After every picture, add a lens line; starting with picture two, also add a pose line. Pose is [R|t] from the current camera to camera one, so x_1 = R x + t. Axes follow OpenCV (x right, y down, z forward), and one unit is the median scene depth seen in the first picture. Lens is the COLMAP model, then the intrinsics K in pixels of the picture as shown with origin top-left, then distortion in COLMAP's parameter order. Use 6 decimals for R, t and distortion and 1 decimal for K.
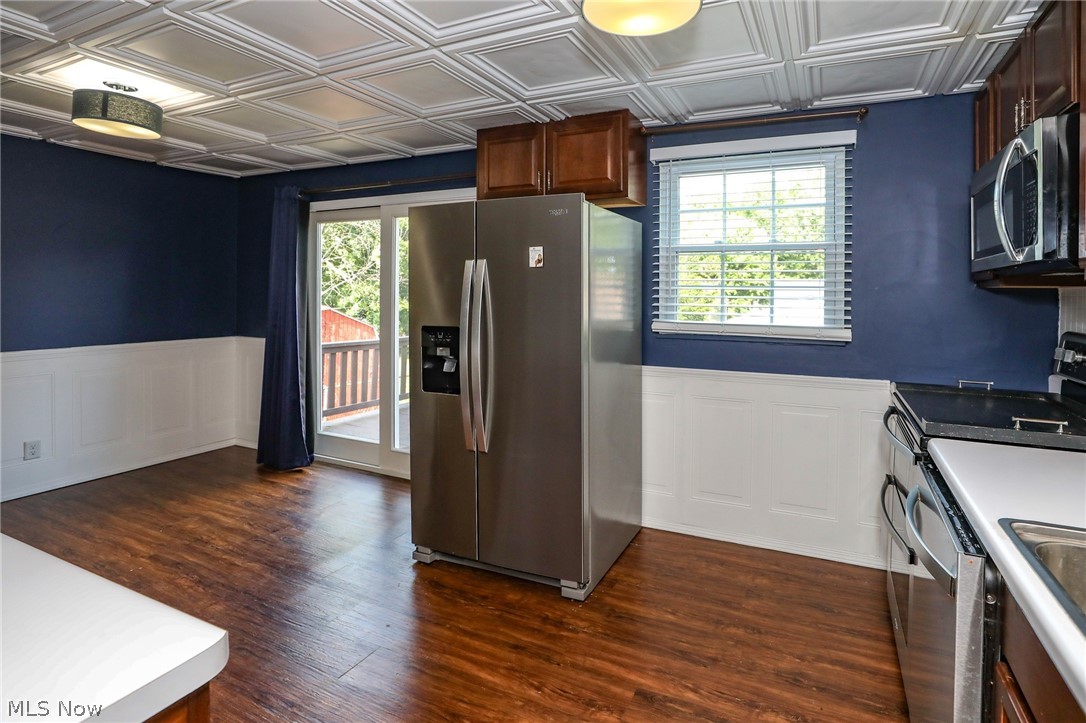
lens RADIAL K [[536.1, 0, 627.0], [0, 536.1, 288.5], [0, 0, 1]] dist [-0.038254, 0.012528]
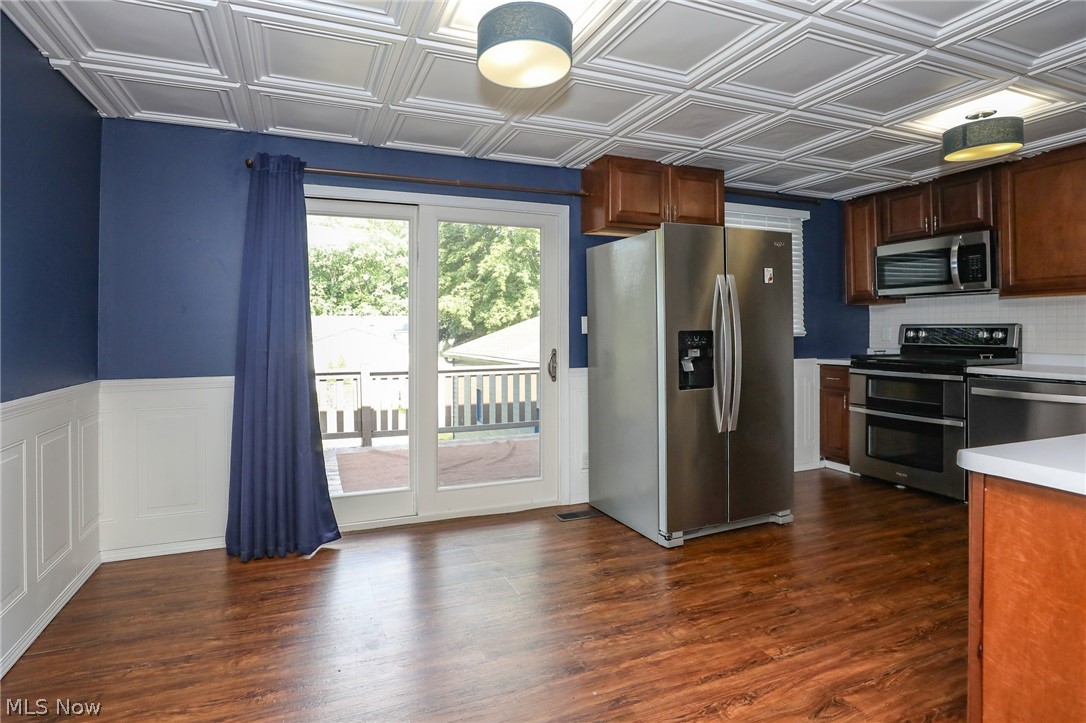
lens RADIAL K [[536.1, 0, 483.5], [0, 536.1, 326.5], [0, 0, 1]] dist [-0.038254, 0.012528]
pose [[0.726740, -0.006095, 0.686886, -1.484959], [0.003042, 0.999979, 0.005654, 0.054305], [-0.686906, -0.002020, 0.726743, 0.494086]]
